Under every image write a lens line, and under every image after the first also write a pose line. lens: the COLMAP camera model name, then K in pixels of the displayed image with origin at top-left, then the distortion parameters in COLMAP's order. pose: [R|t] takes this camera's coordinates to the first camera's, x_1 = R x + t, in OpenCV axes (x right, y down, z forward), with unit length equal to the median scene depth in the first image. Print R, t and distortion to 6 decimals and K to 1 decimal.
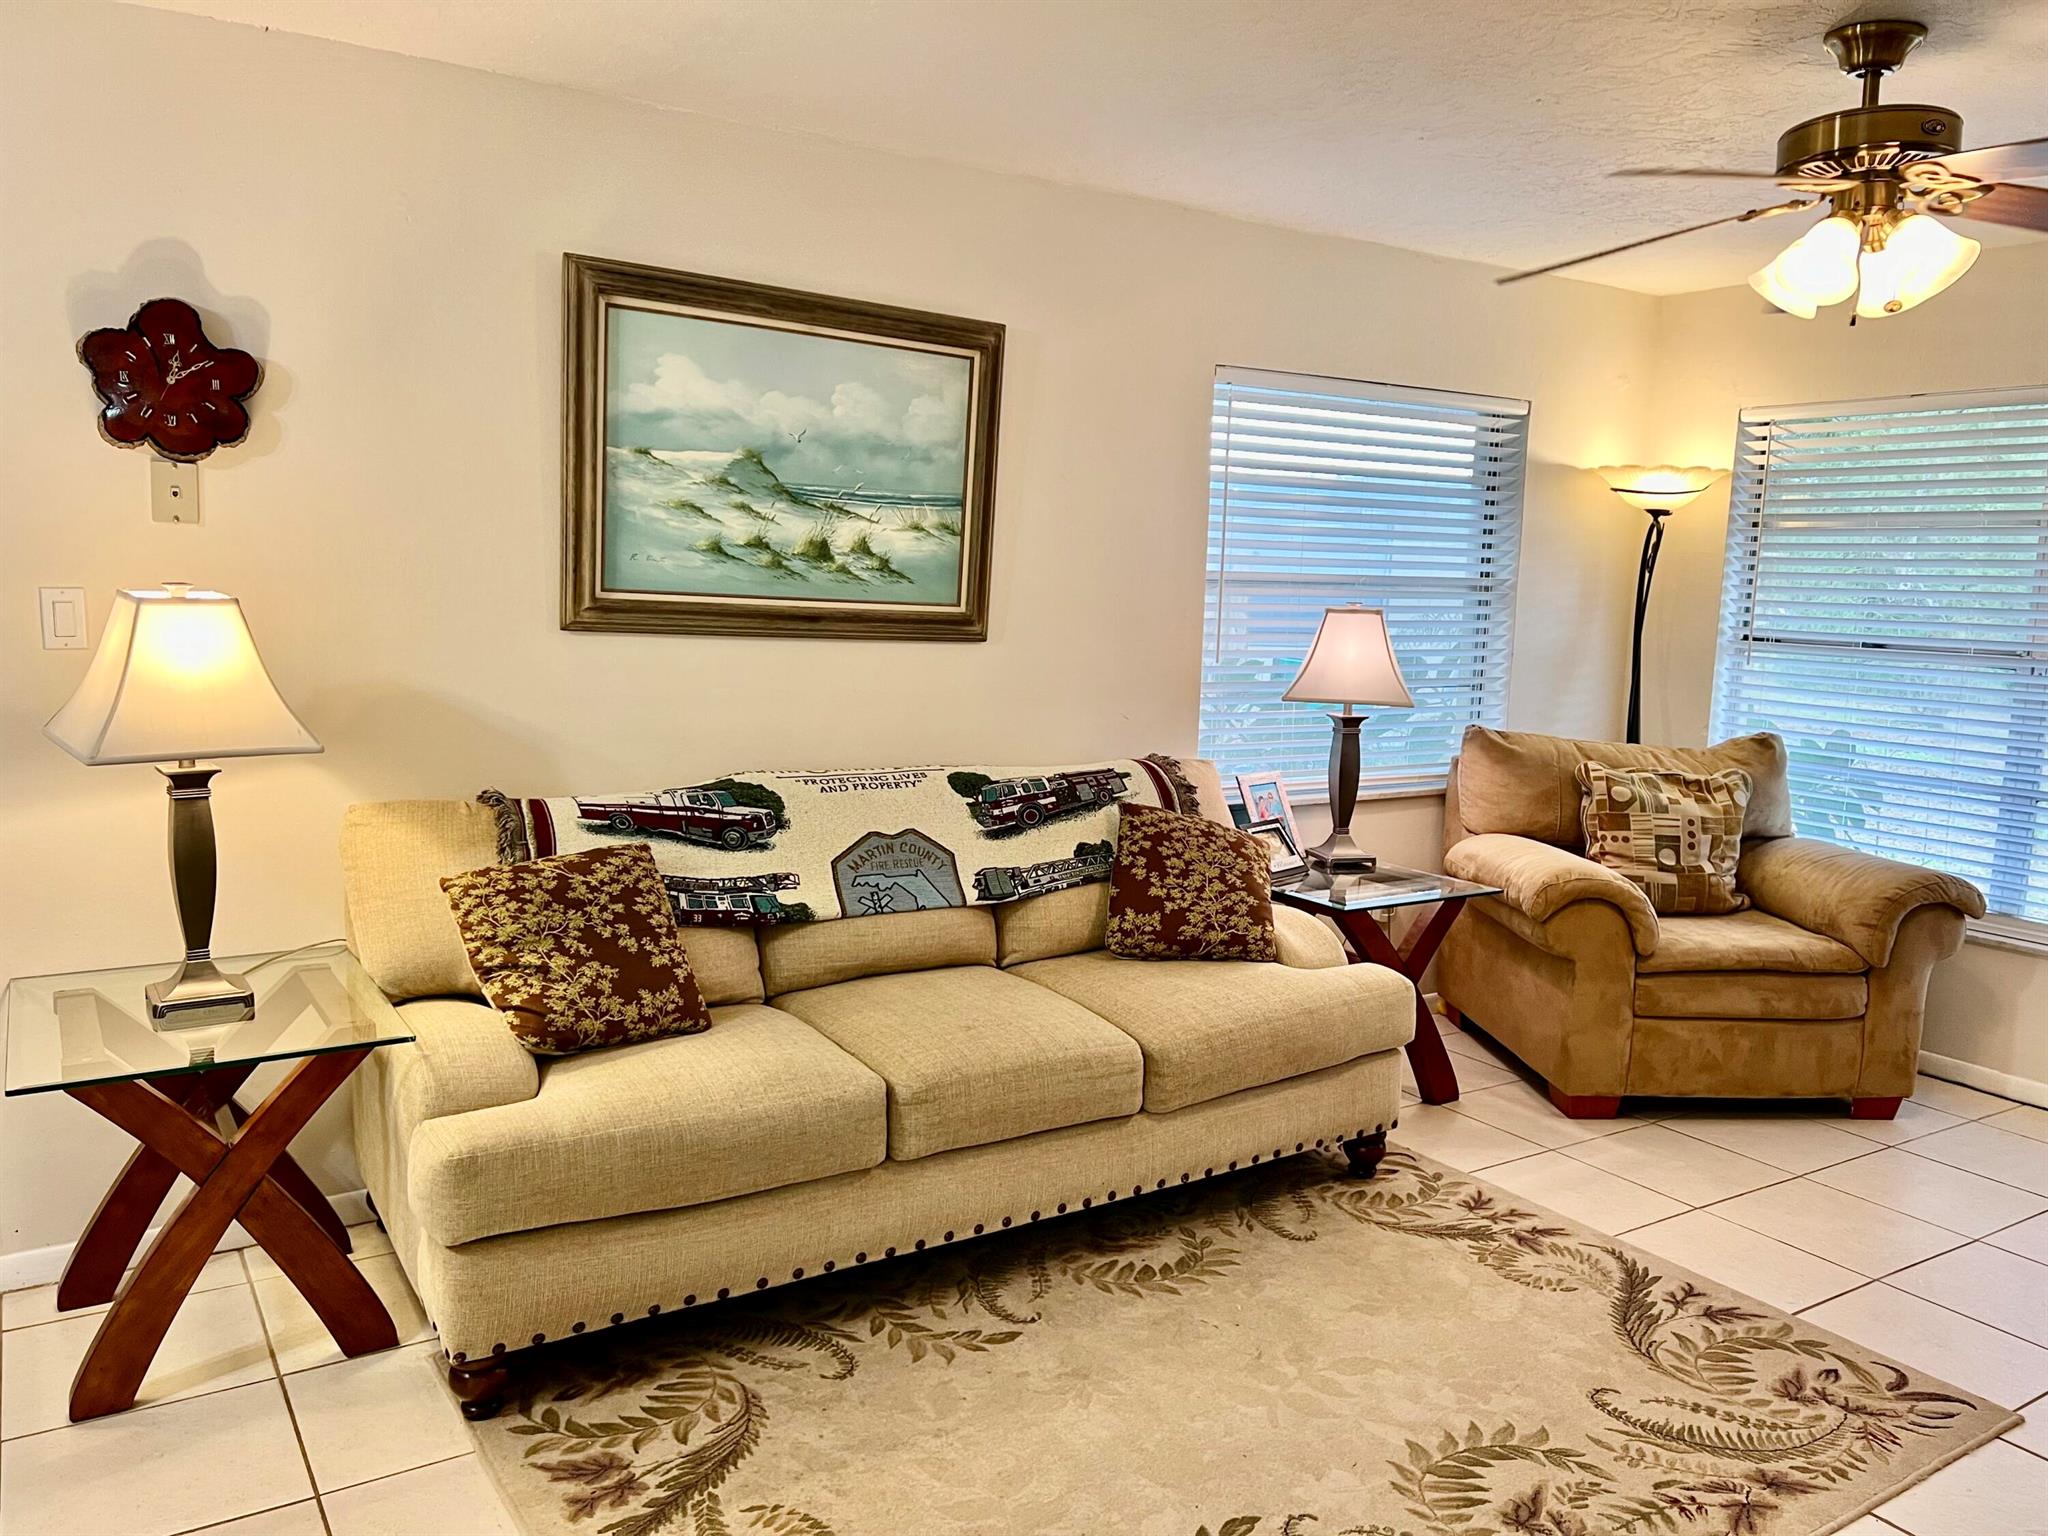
lens RADIAL K [[1534.2, 0, 1024.0], [0, 1534.2, 768.0], [0, 0, 1]] dist [0.049121, -0.034534]
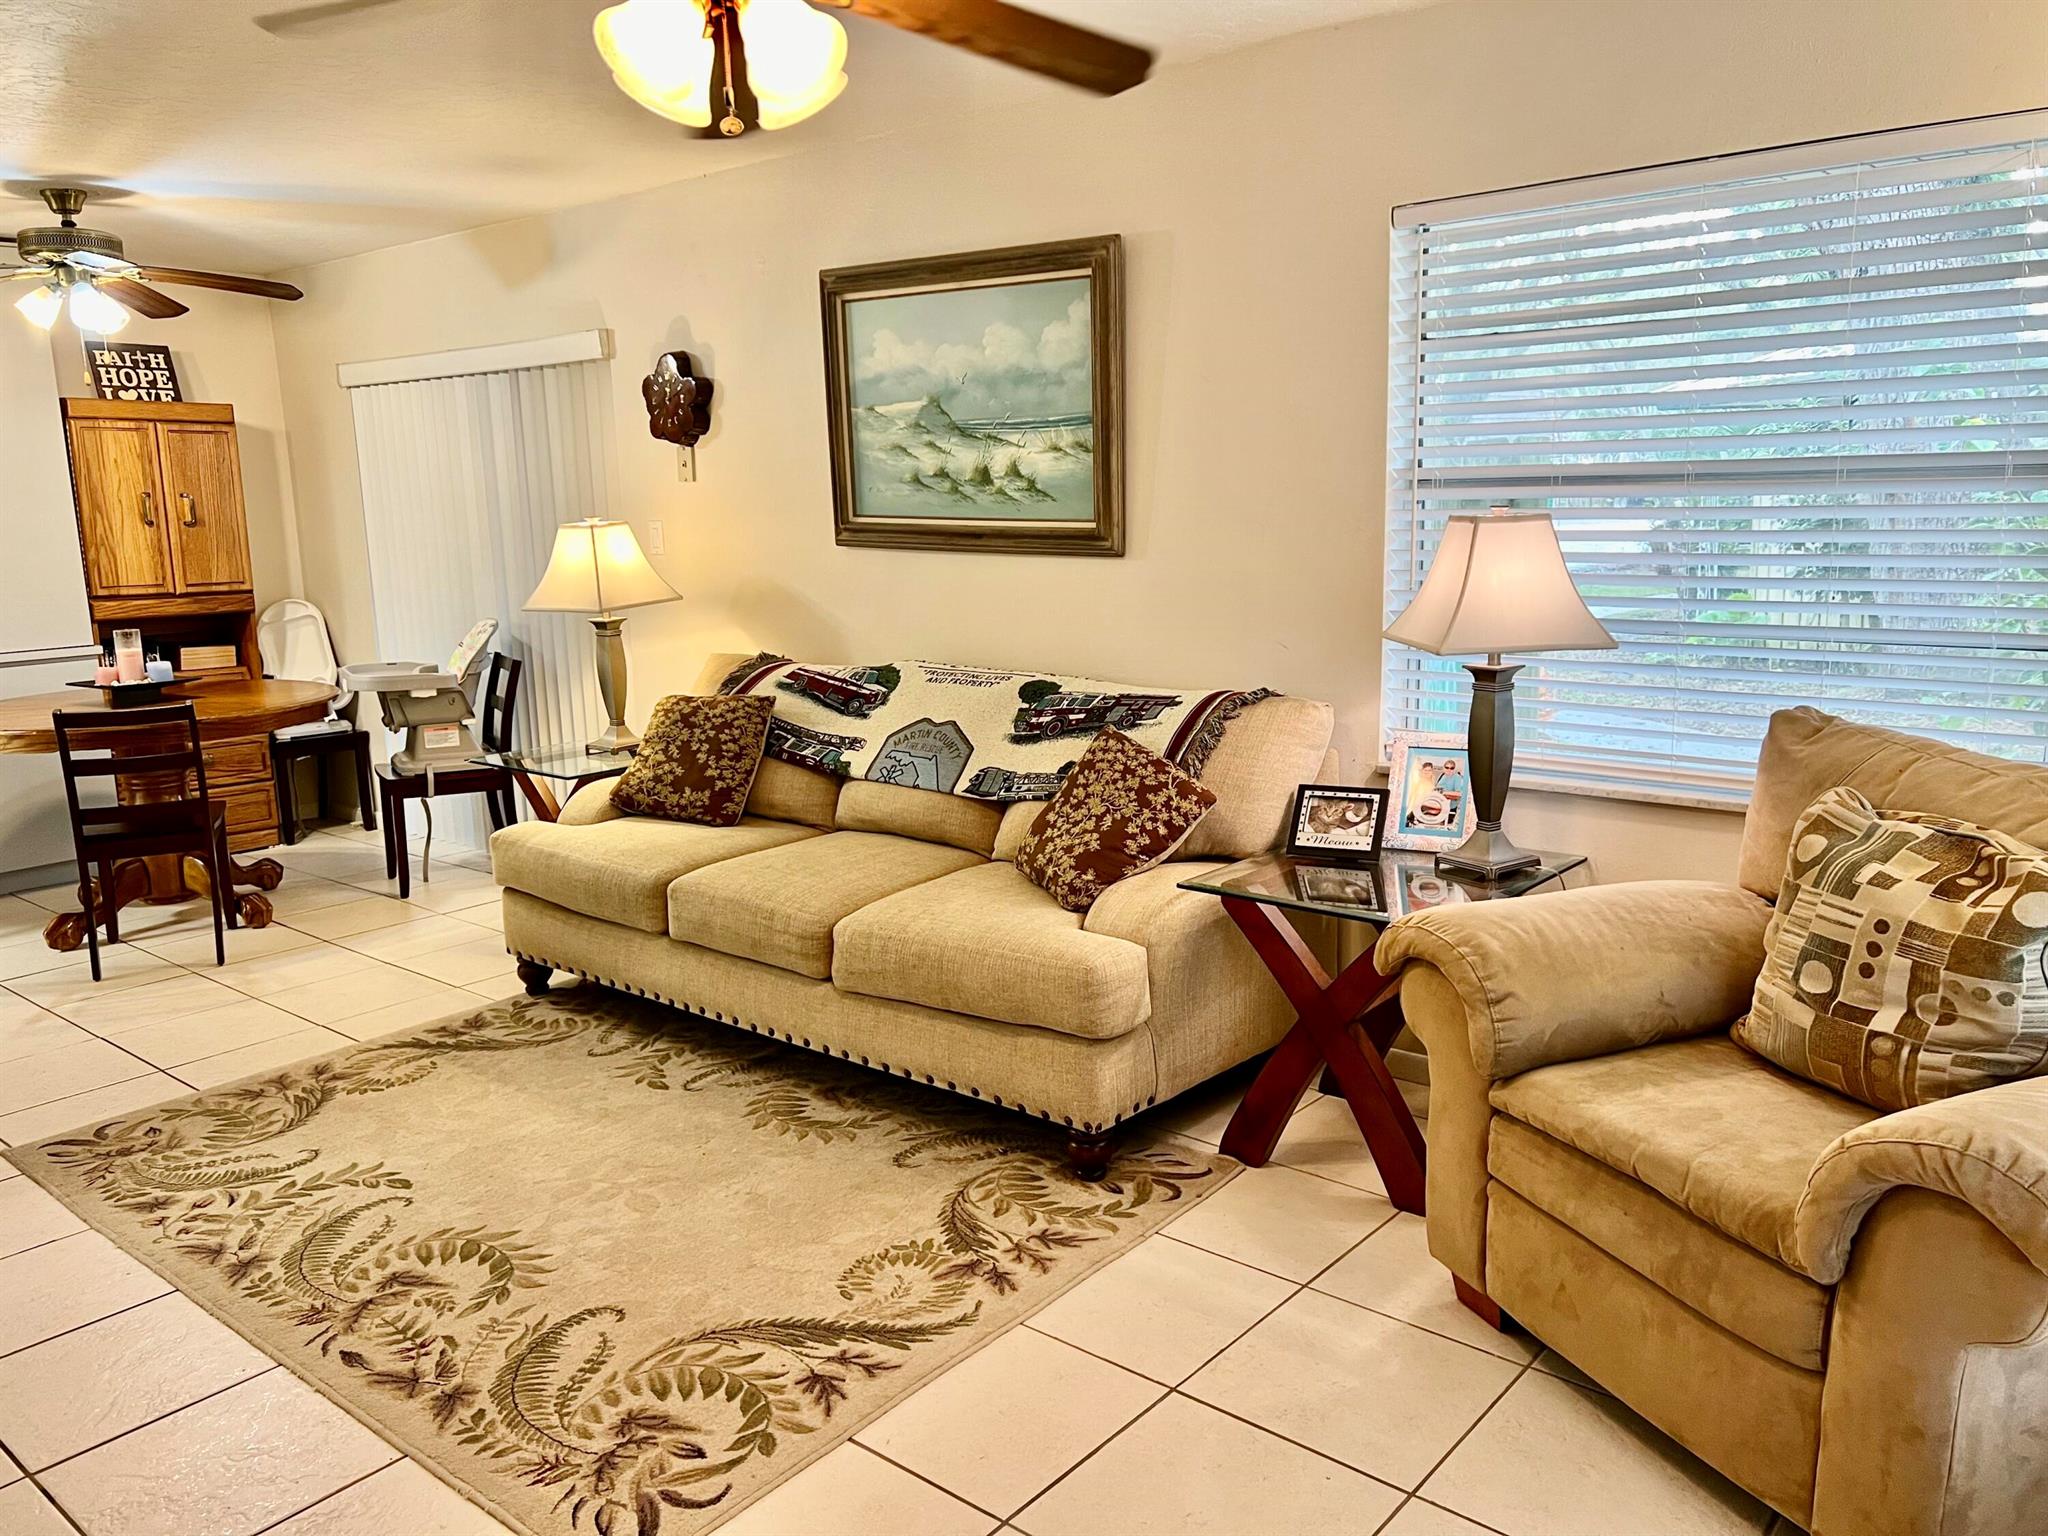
lens RADIAL K [[1533.6, 0, 1024.0], [0, 1533.6, 768.0], [0, 0, 1]] dist [0.095484, -0.103458]
pose [[0.281427, 0.137211, -0.949722, 1.064303], [-0.086318, 0.989332, 0.117355, -0.066238], [0.955693, 0.048951, 0.290268, 0.744485]]
